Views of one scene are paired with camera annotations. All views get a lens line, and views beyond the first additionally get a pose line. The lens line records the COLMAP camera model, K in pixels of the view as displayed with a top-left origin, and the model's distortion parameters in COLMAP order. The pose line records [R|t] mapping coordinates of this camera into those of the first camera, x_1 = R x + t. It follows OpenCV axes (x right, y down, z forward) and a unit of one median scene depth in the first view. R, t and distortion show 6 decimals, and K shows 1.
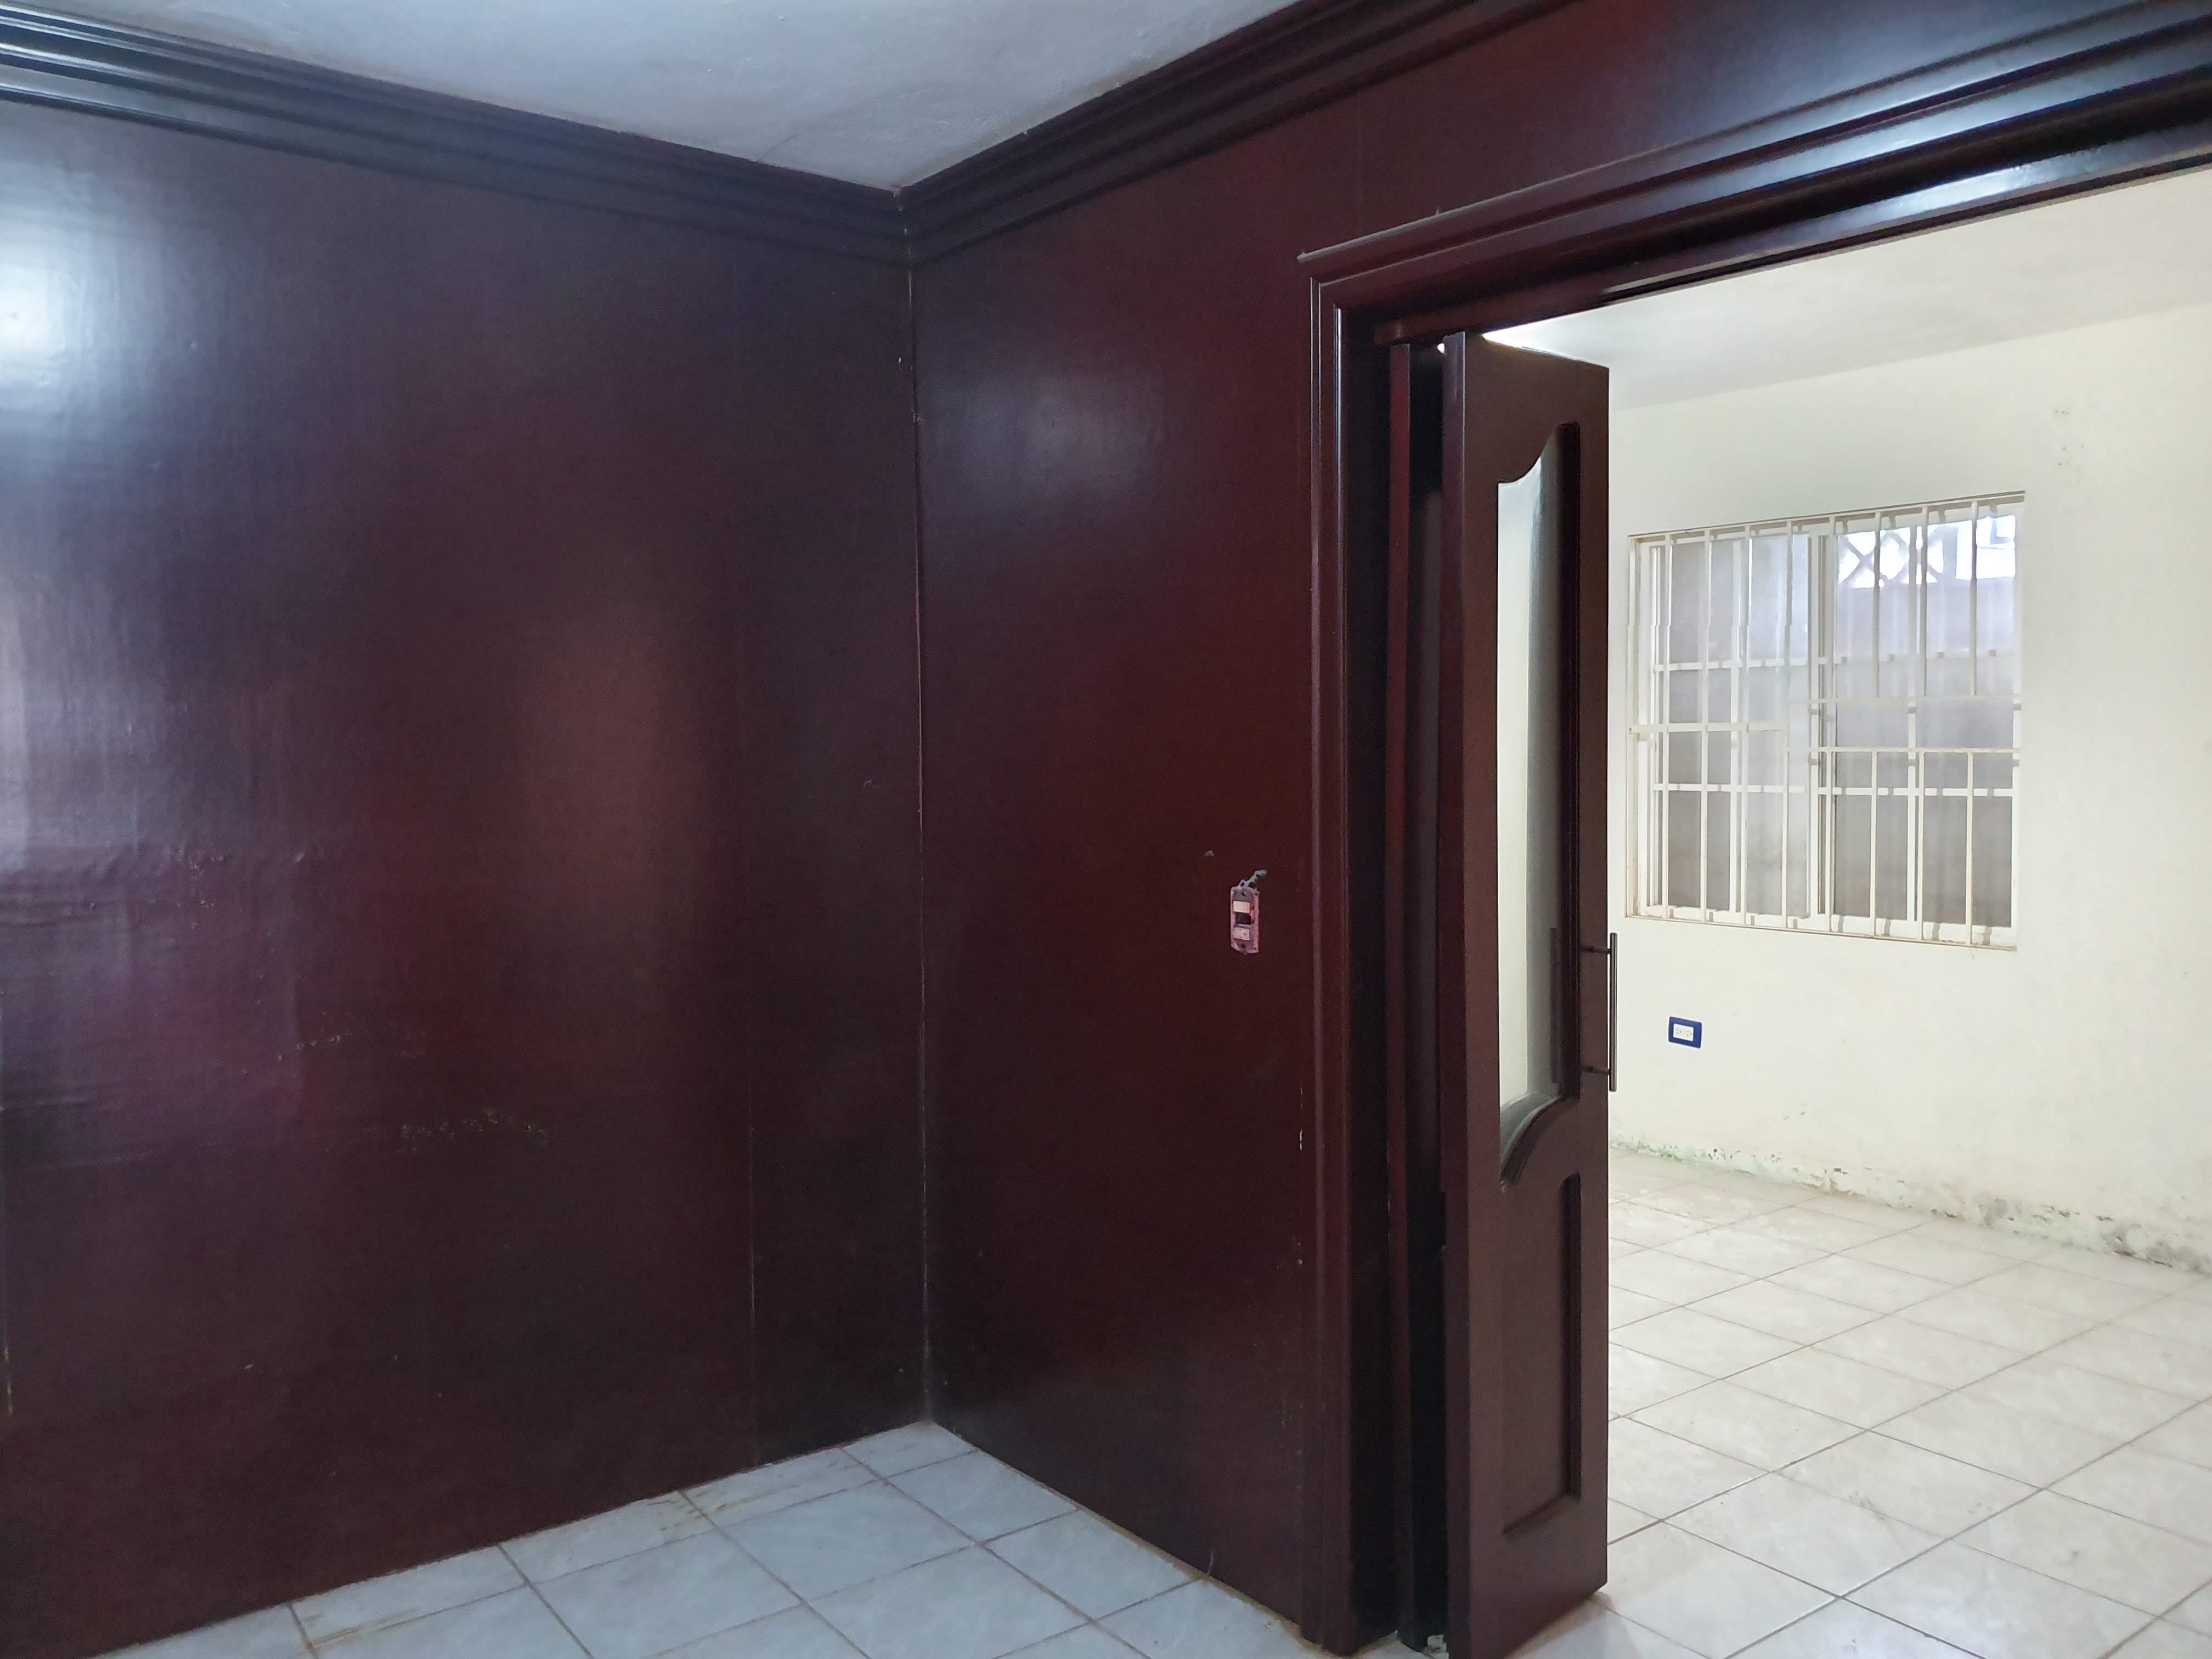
lens RADIAL K [[1728.8, 0, 1102.3], [0, 1728.8, 844.3], [0, 0, 1]] dist [0.016865, -0.004770]
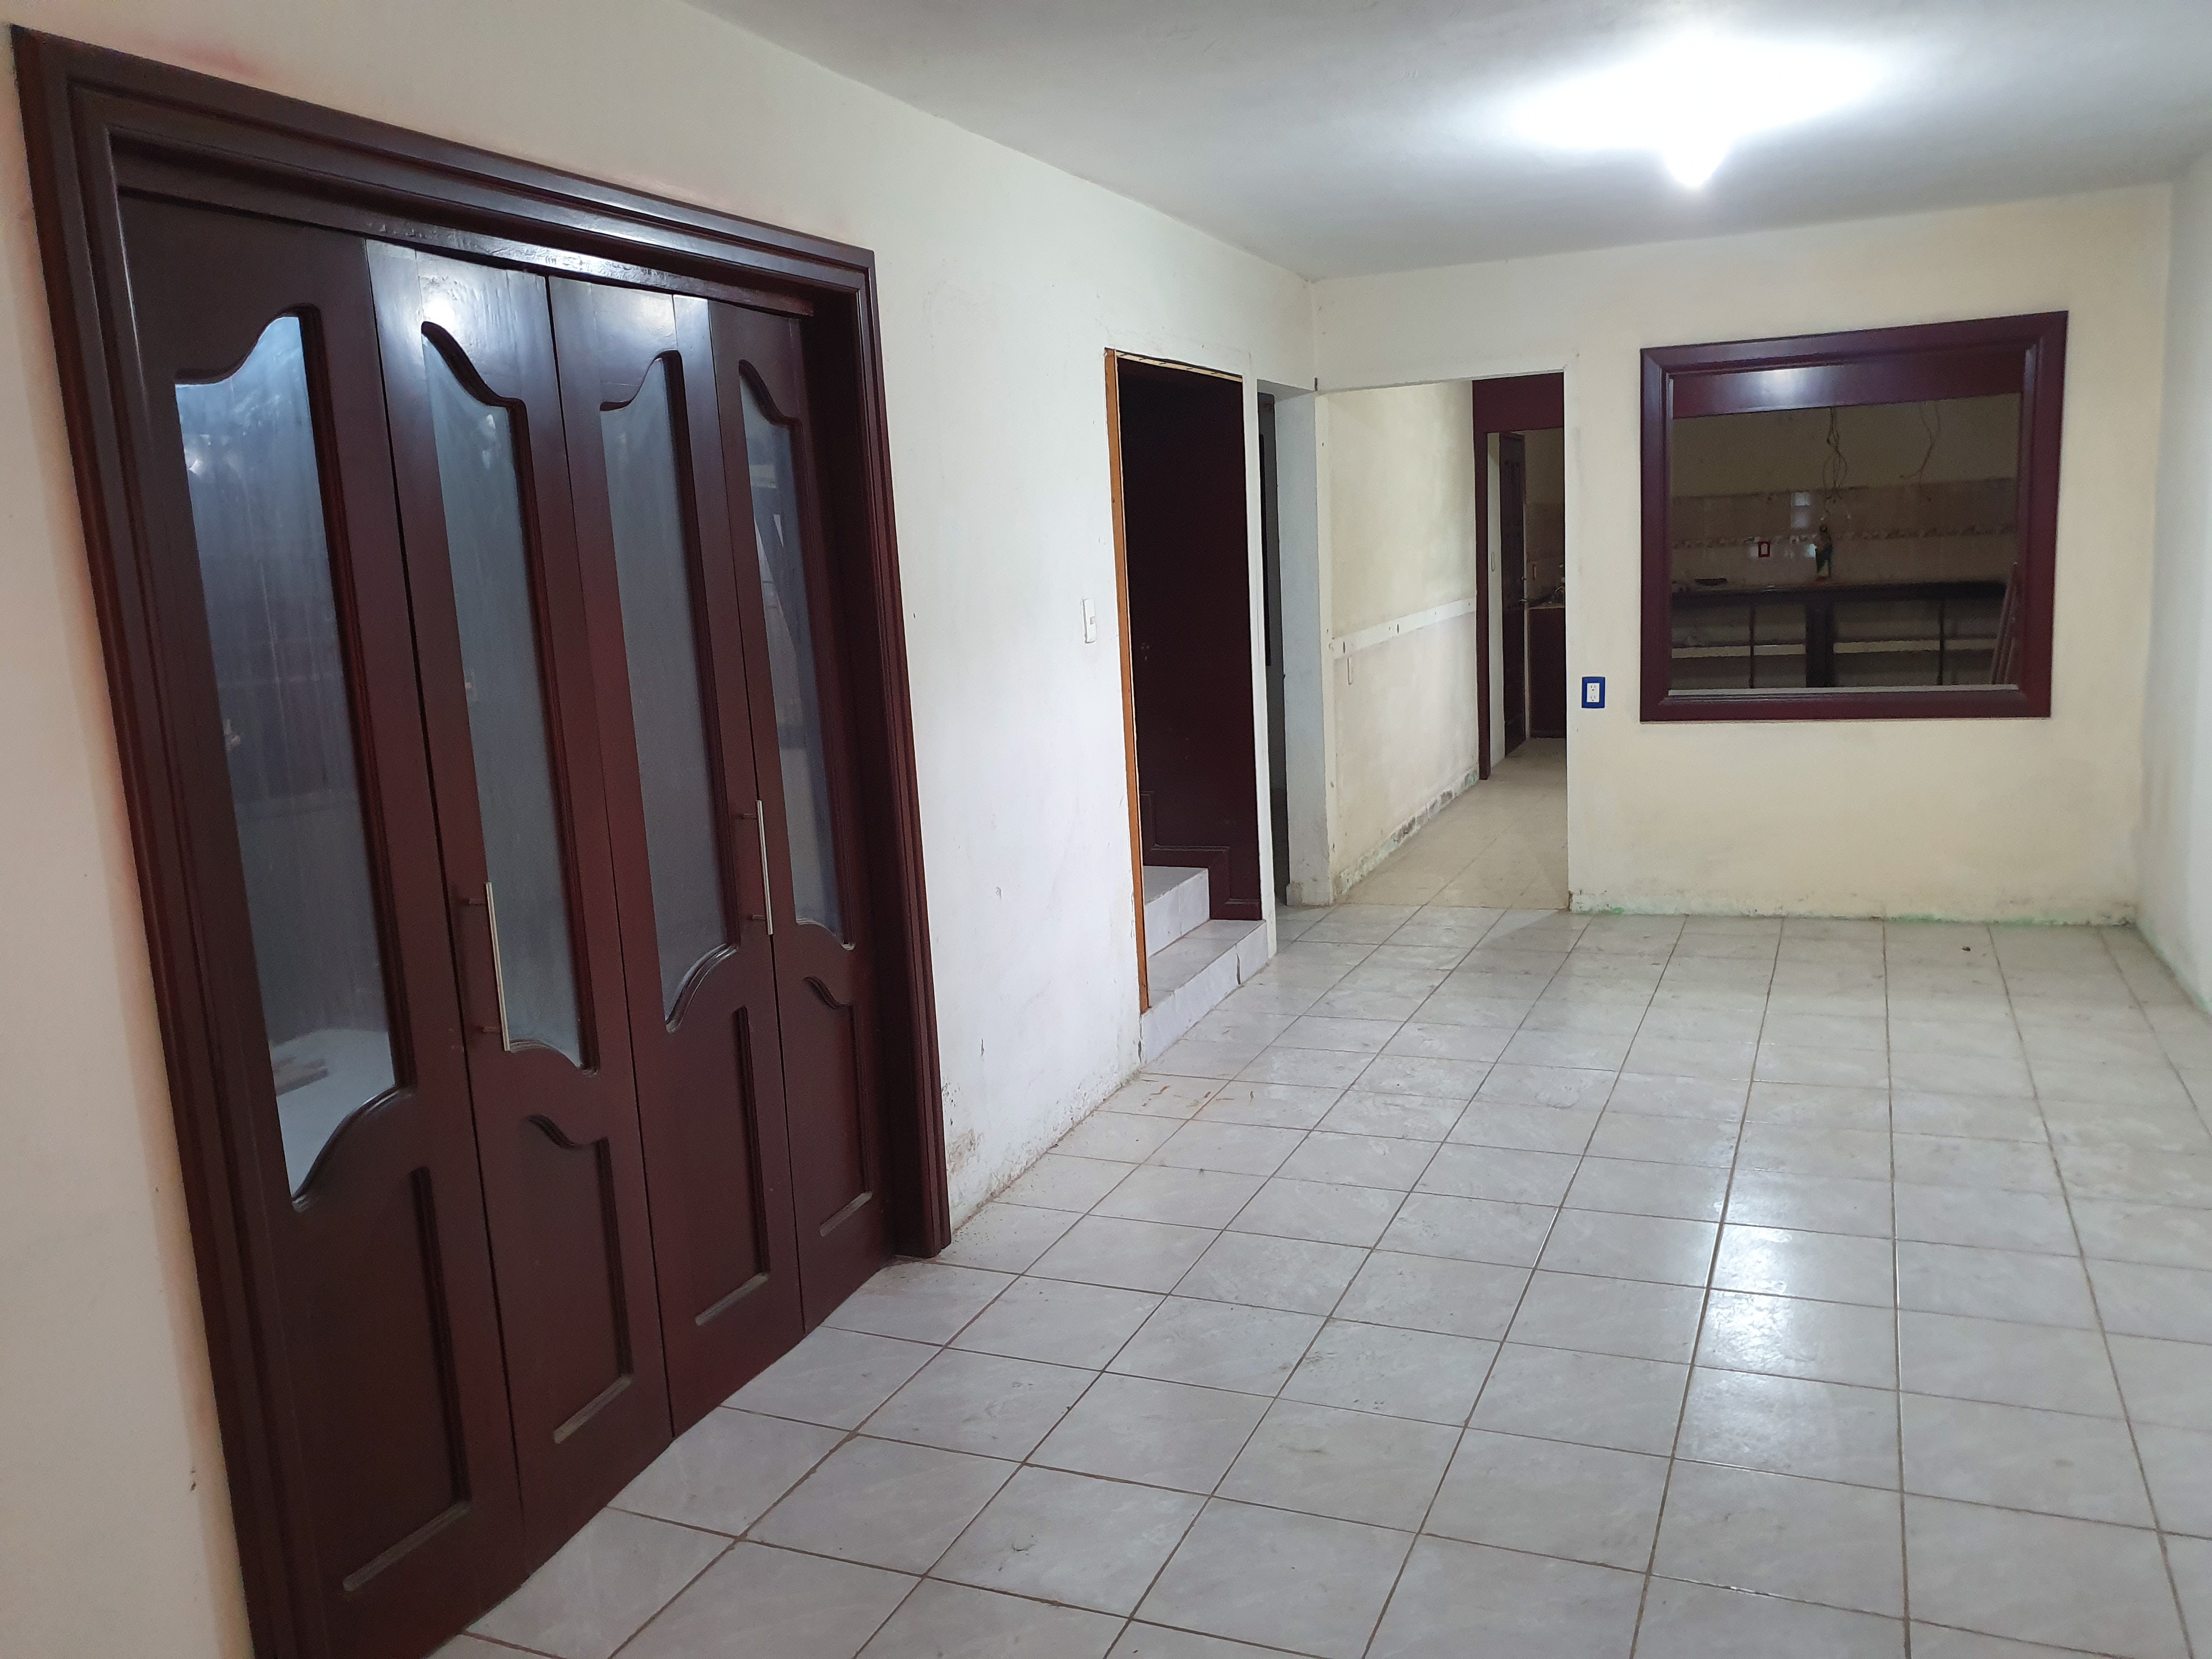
lens RADIAL K [[1728.8, 0, 1102.3], [0, 1728.8, 844.3], [0, 0, 1]] dist [0.016865, -0.004770]
pose [[0.503493, 0.127208, -0.854583, 0.786288], [-0.005423, 0.989548, 0.144104, -0.041858], [0.863982, -0.067921, 0.498920, 0.265610]]
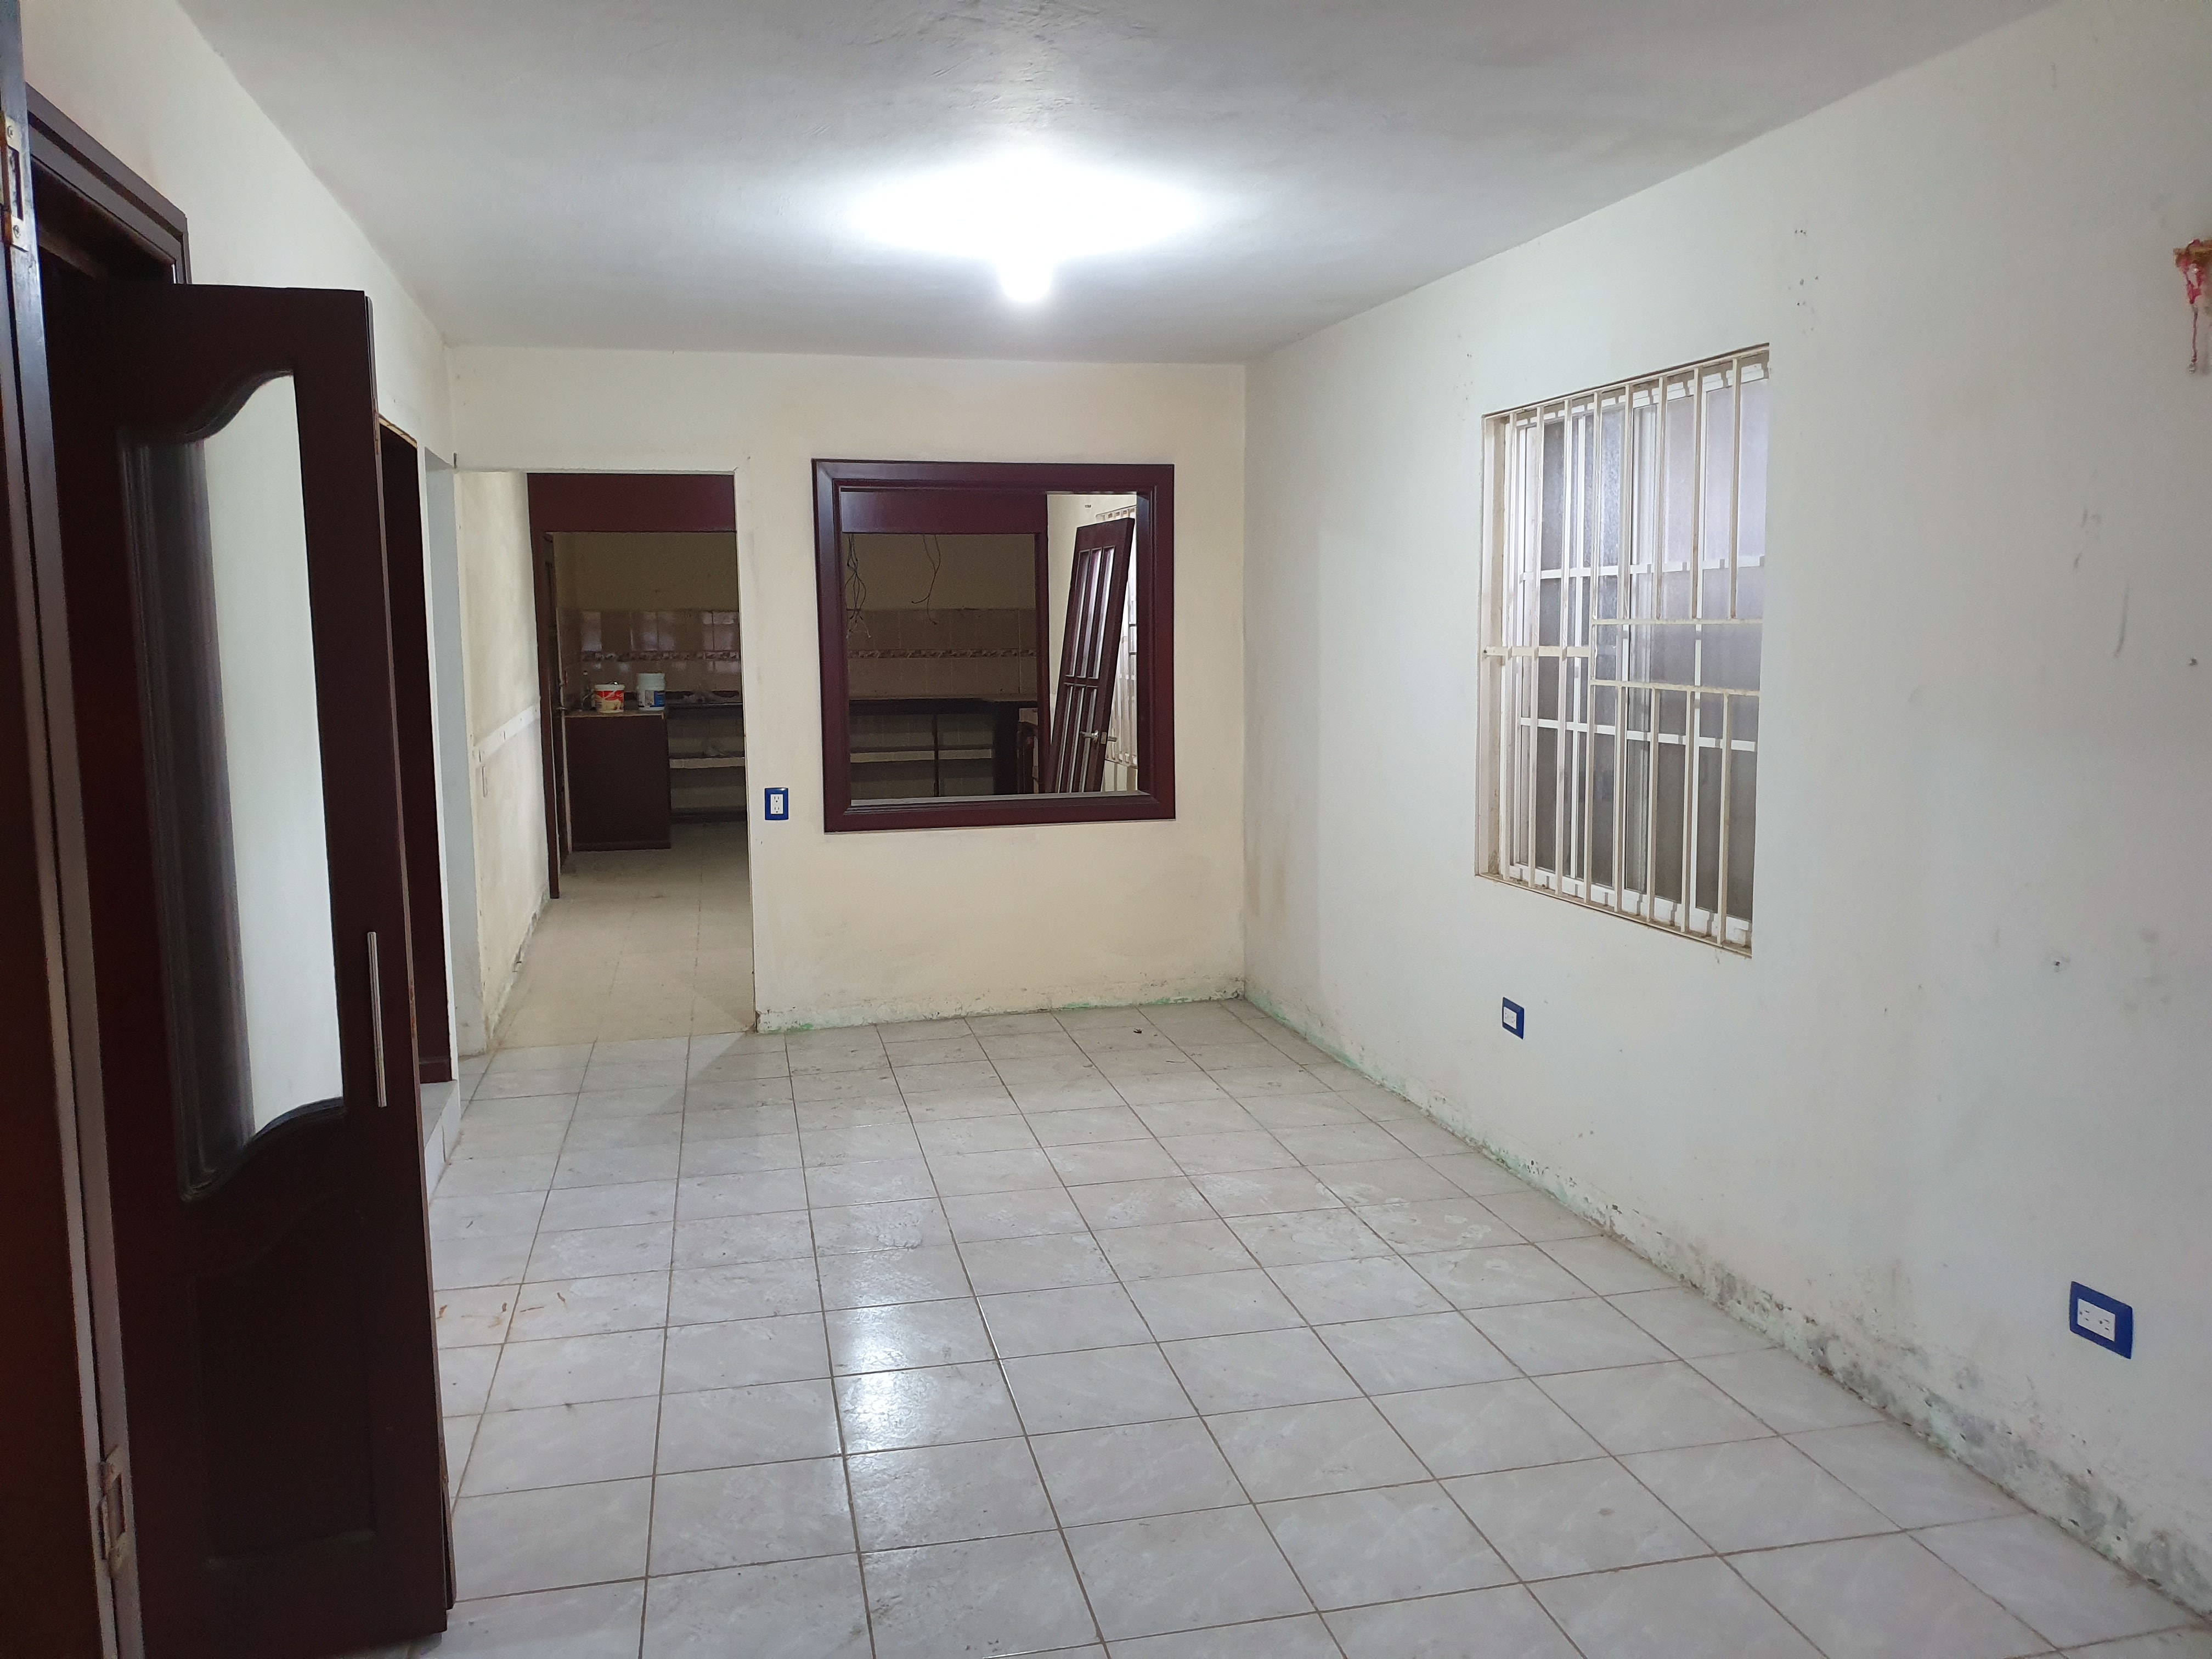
lens RADIAL K [[1706.8, 0, 1106.0], [0, 1706.8, 829.5], [0, 0, 1]] dist [0.164082, -0.375188]
pose [[0.913280, 0.045579, -0.404775, 0.563411], [-0.020542, 0.997609, 0.065986, -0.038129], [0.406815, -0.051949, 0.912032, 0.191863]]
